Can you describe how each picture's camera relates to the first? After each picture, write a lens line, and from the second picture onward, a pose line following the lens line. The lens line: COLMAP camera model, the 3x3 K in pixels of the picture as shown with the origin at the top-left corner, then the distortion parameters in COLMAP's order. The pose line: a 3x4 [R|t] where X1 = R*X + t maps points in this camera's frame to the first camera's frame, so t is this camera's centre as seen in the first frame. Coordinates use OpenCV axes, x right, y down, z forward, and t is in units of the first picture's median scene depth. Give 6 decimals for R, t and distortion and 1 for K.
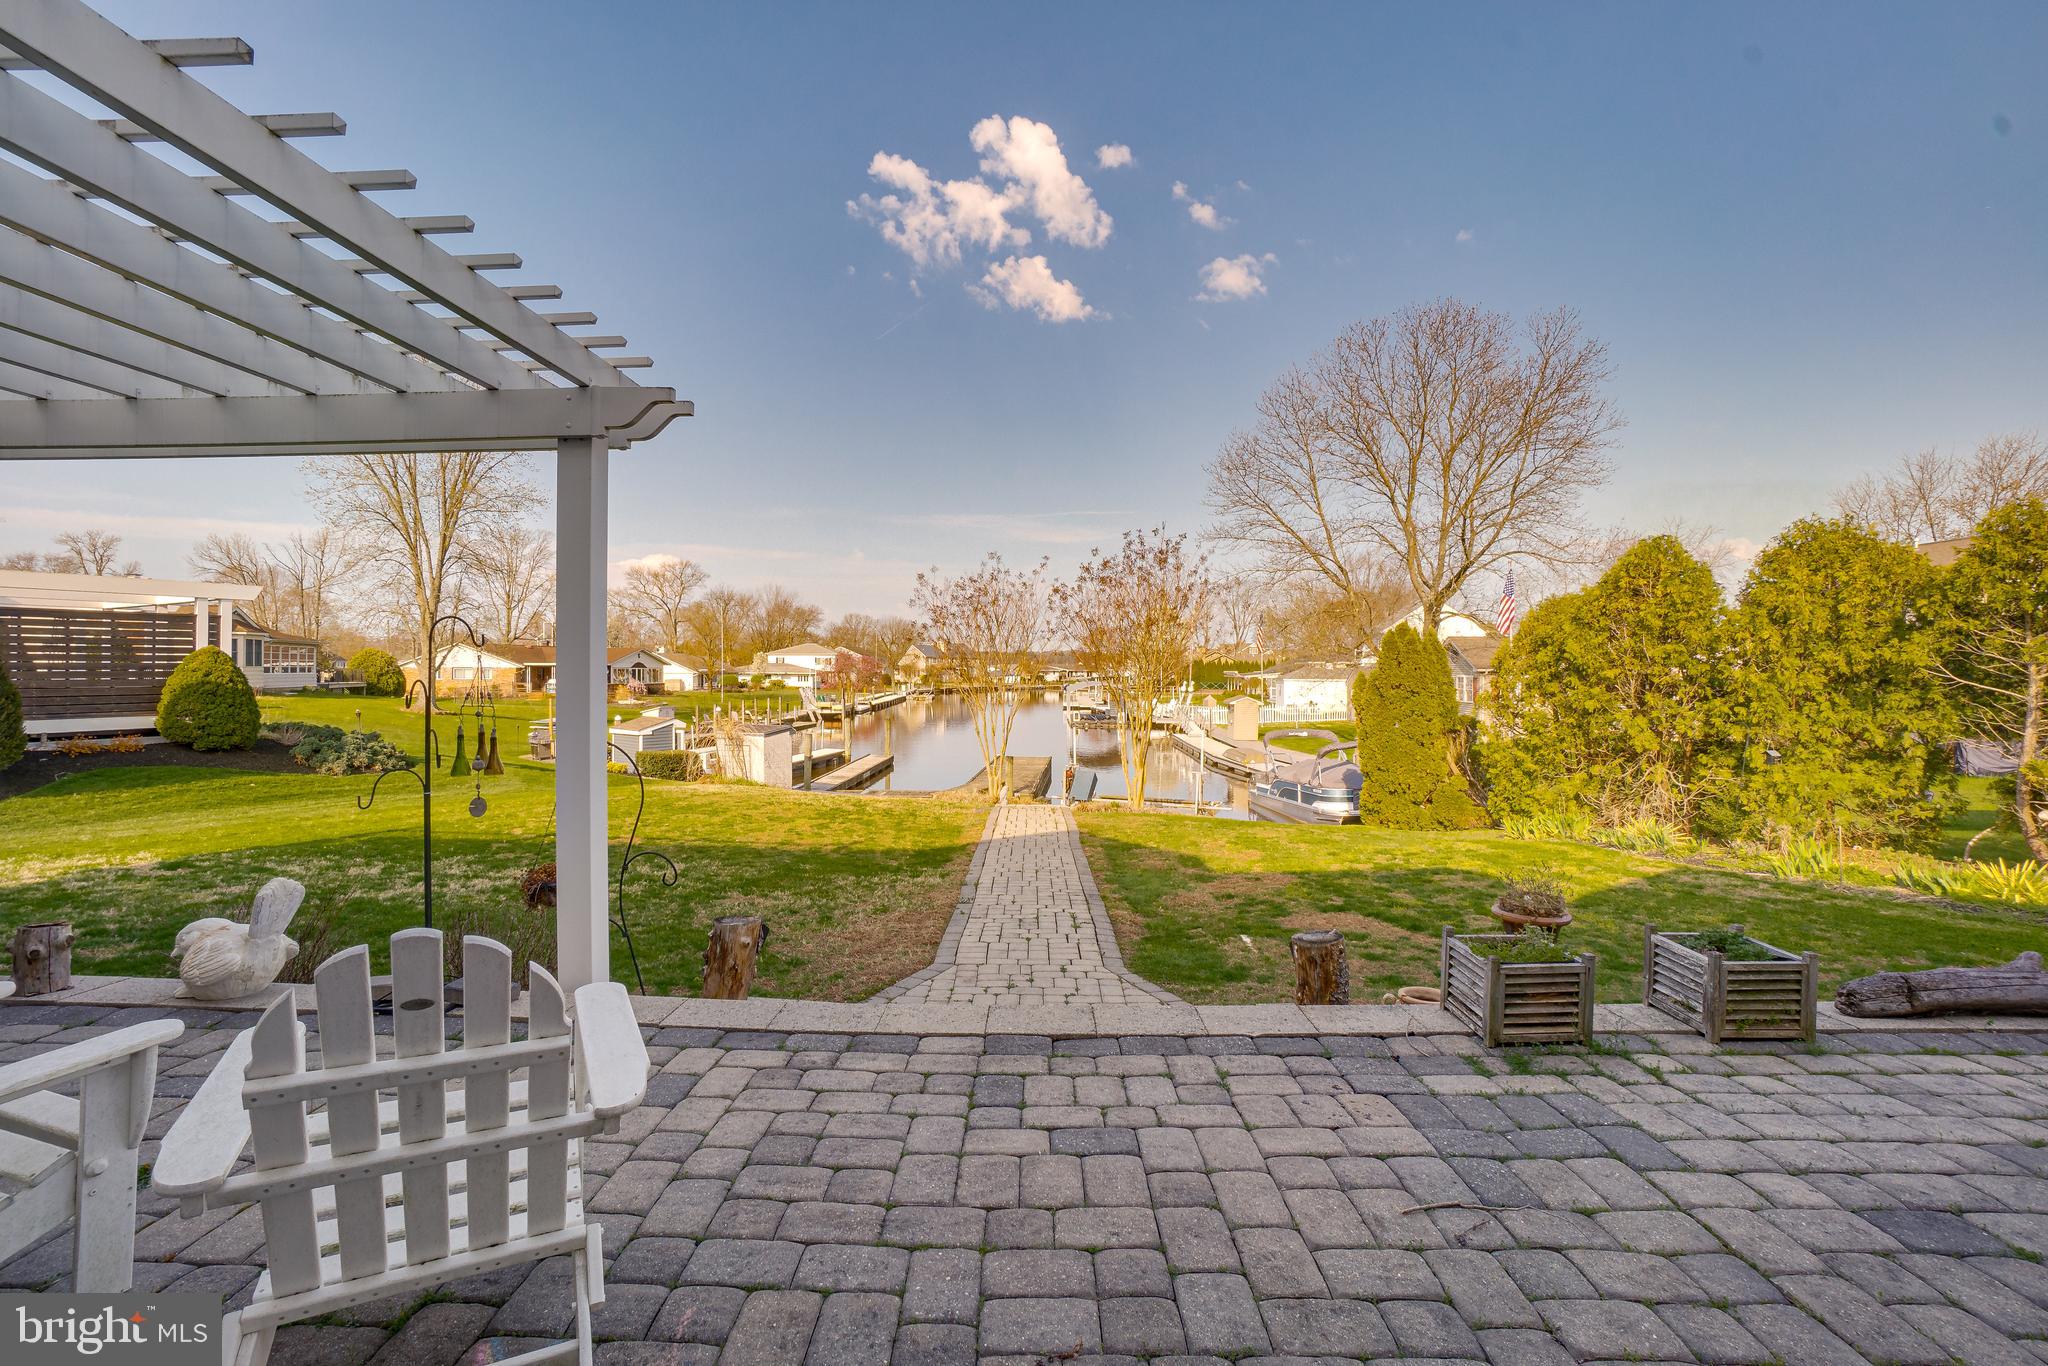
lens RADIAL K [[907.1, 0, 1025.2], [0, 907.1, 669.4], [0, 0, 1]] dist [-0.050636, 0.013657]
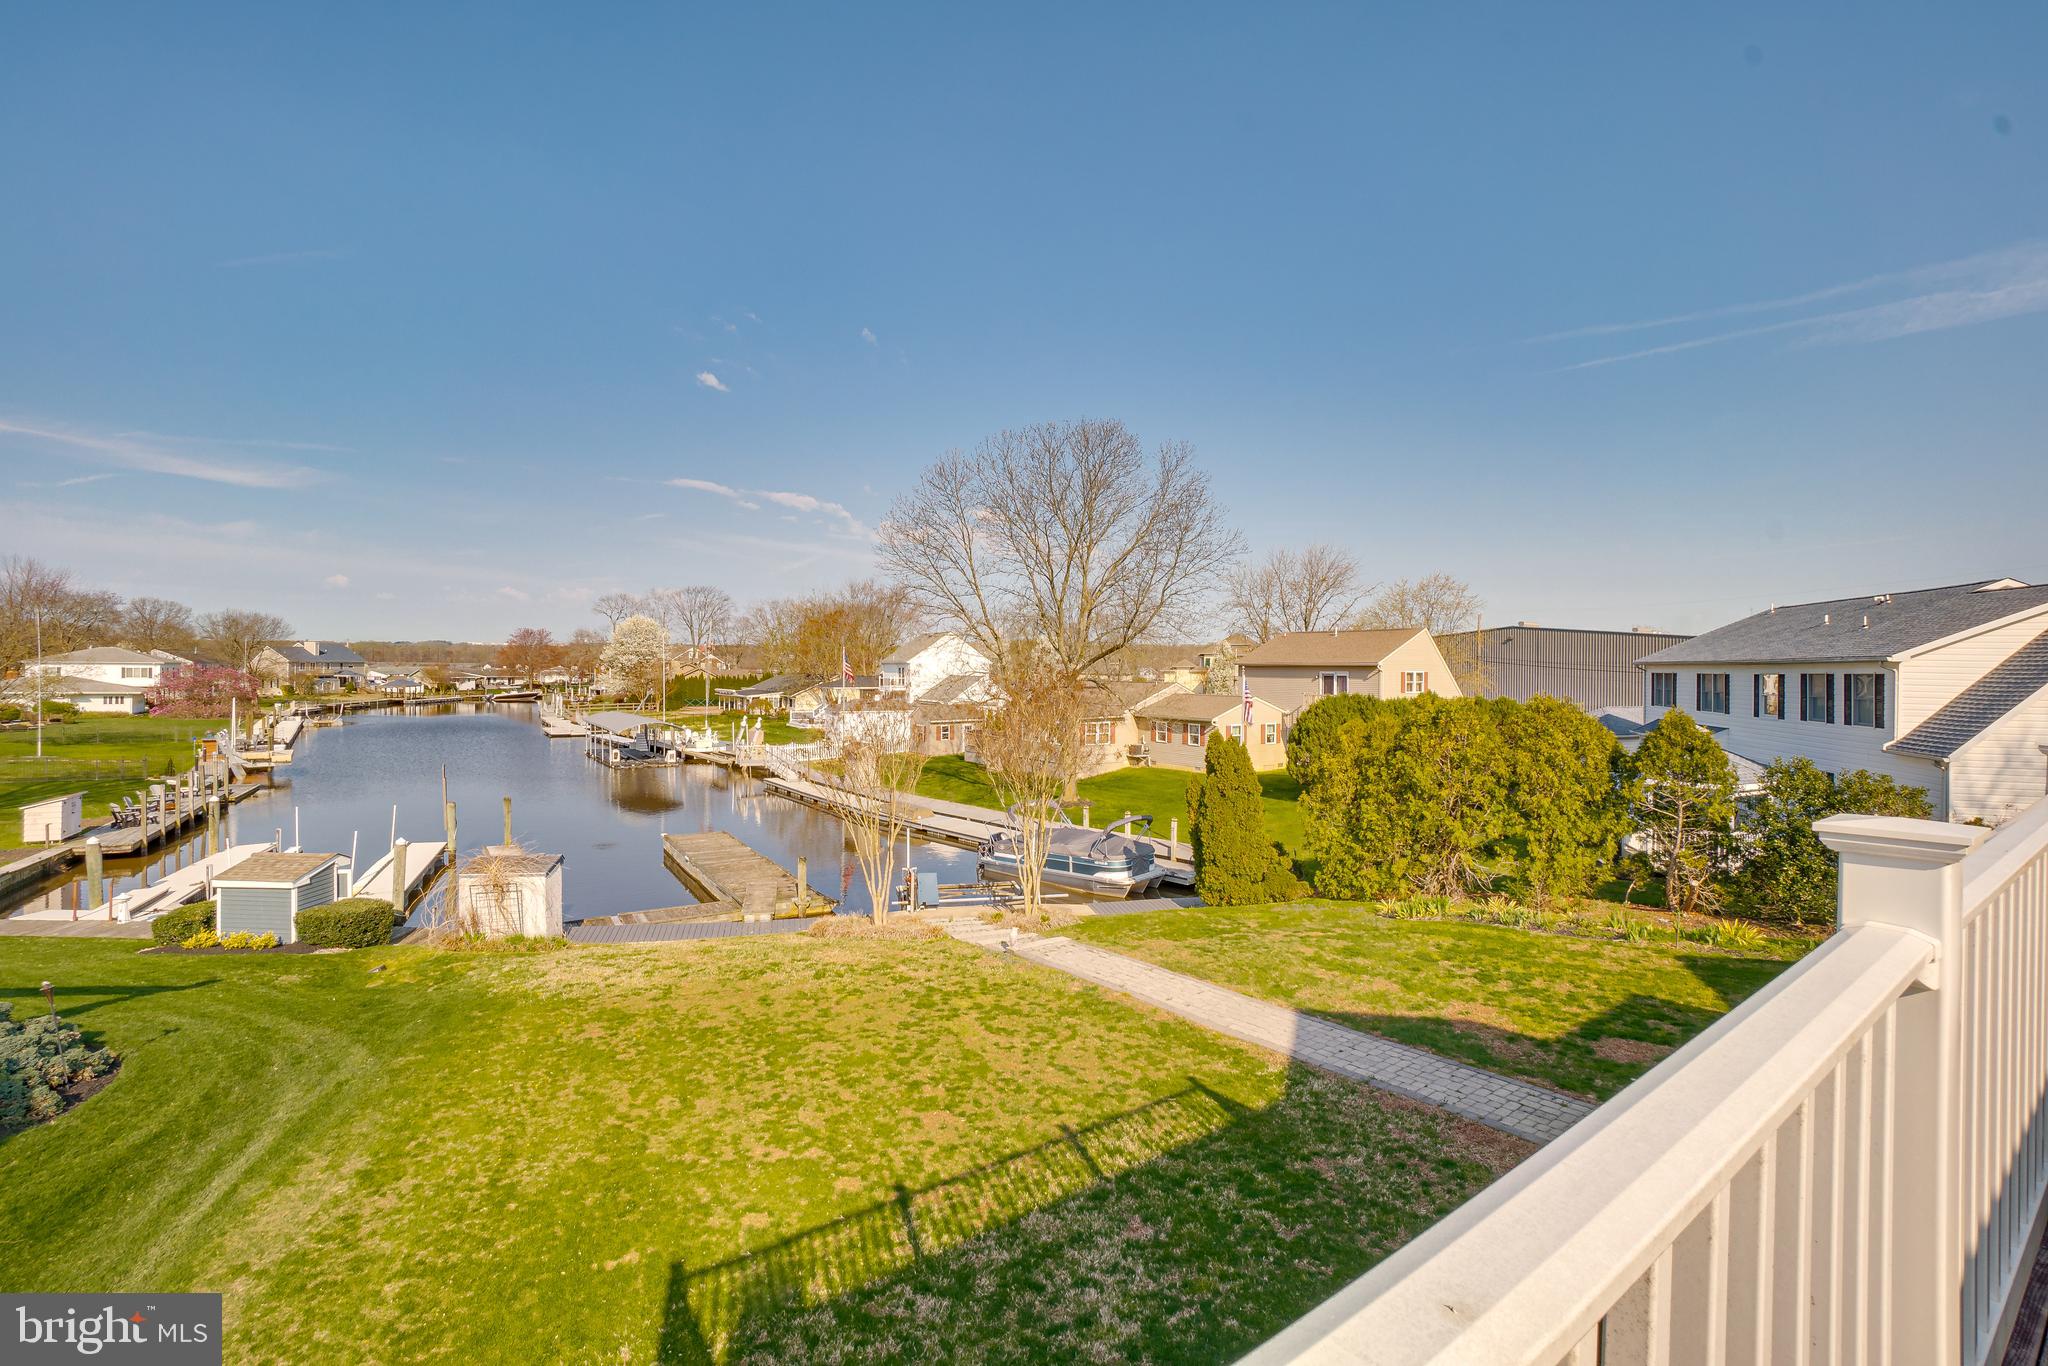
lens RADIAL K [[907.1, 0, 1026.0], [0, 907.1, 672.7], [0, 0, 1]] dist [-0.050636, 0.013657]
pose [[0.801689, 0.000006, 0.597742, -0.152884], [-0.005897, 0.999951, 0.007899, -0.040427], [-0.597713, -0.009858, 0.801650, 0.049206]]
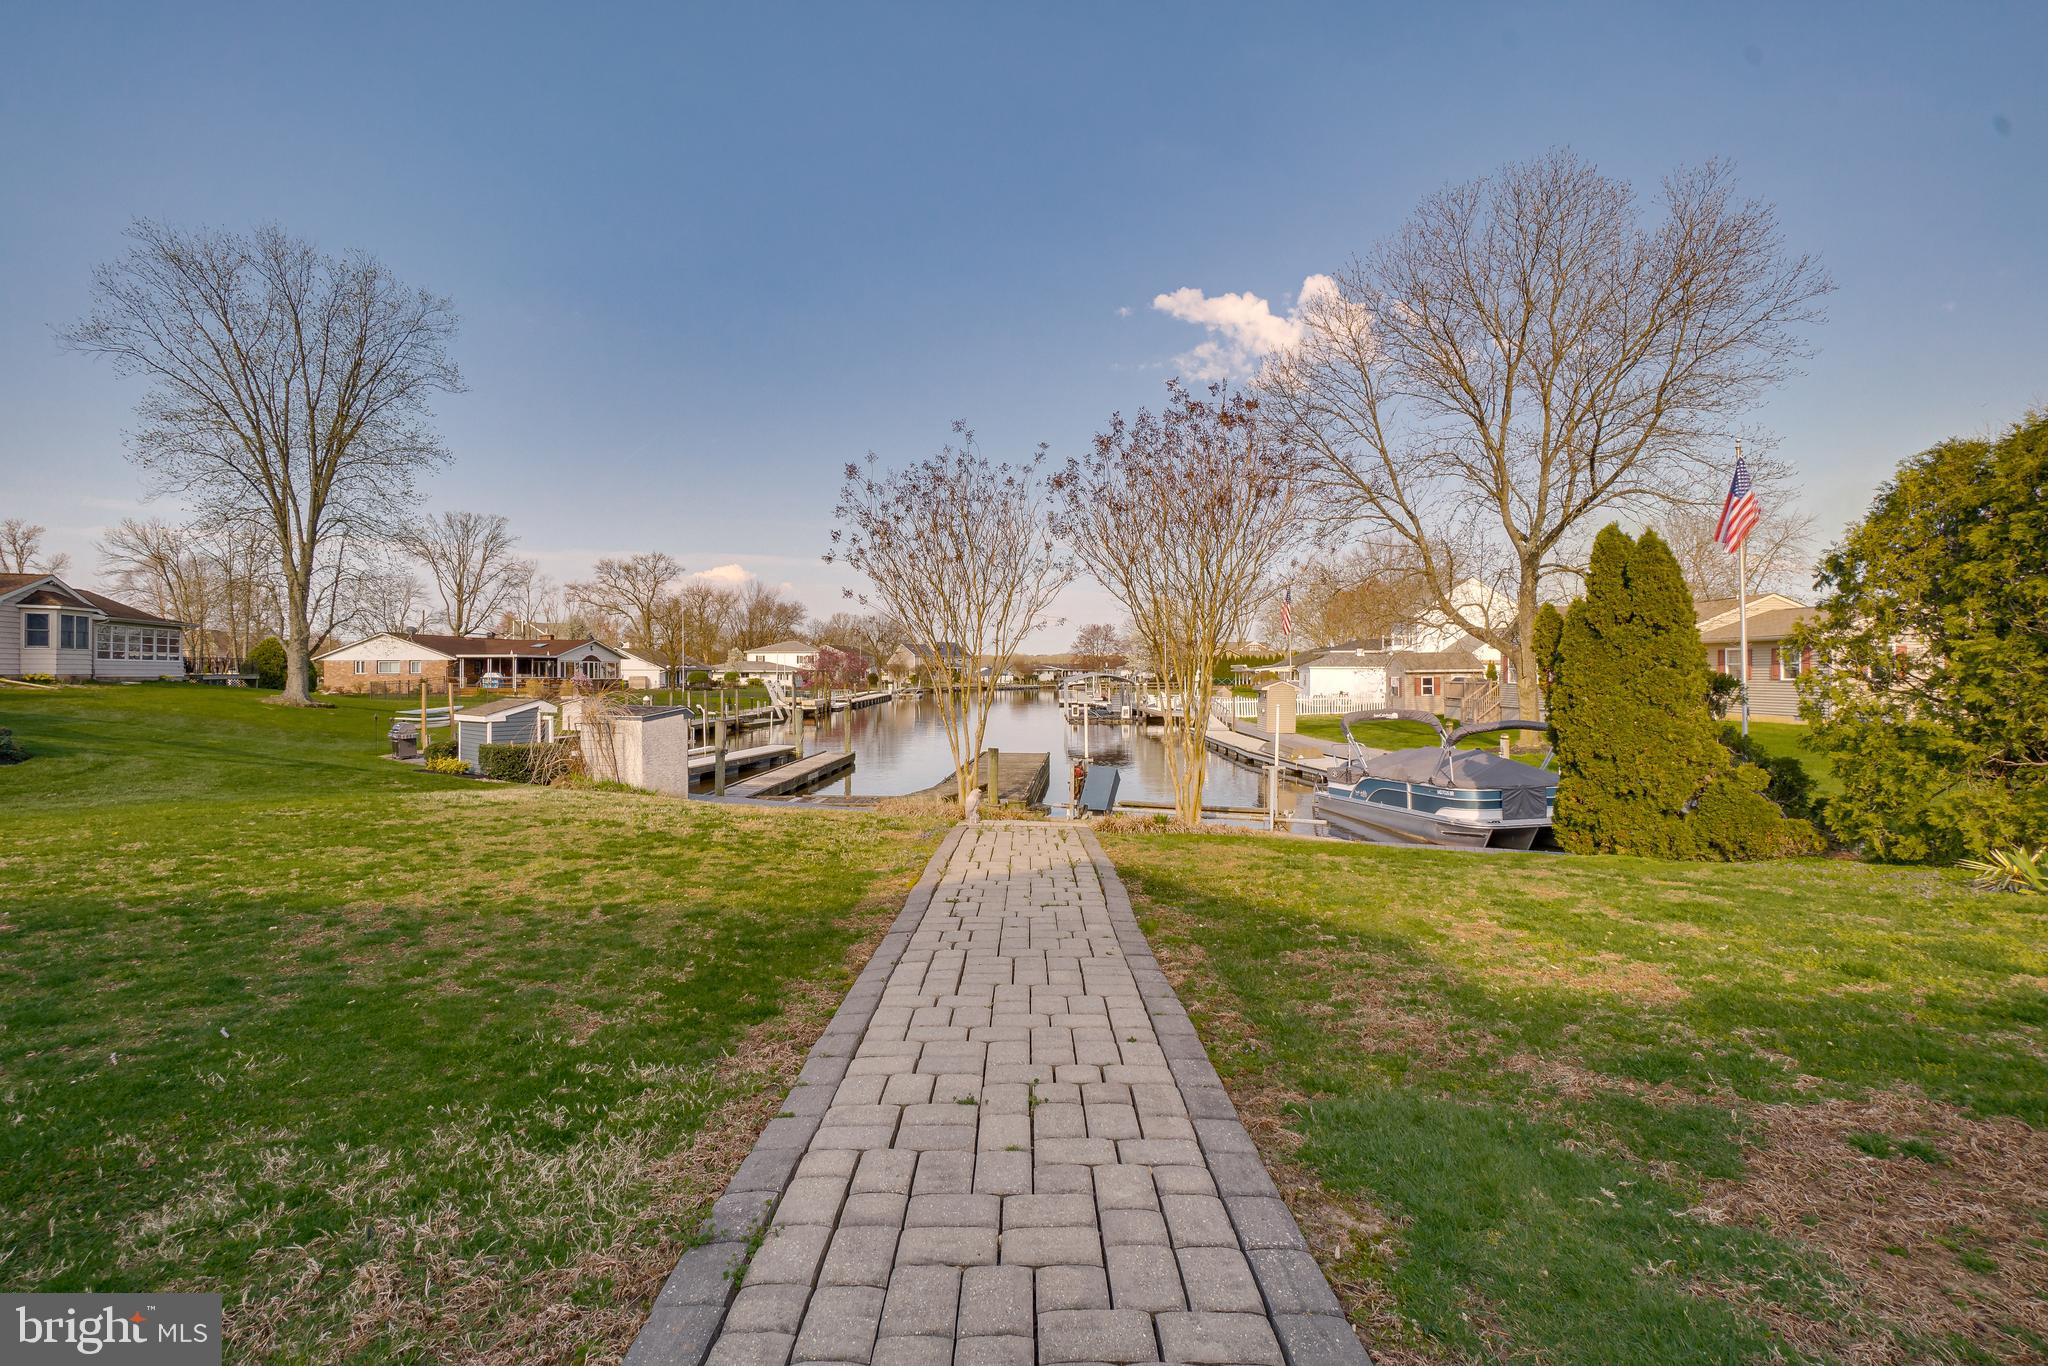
lens RADIAL K [[907.1, 0, 1016.4], [0, 907.1, 675.3], [0, 0, 1]] dist [-0.050636, 0.013657]
pose [[0.999977, -0.006091, -0.003019, 0.001450], [0.006098, 0.999978, 0.002512, 0.014368], [0.003003, -0.002530, 0.999992, 0.110326]]
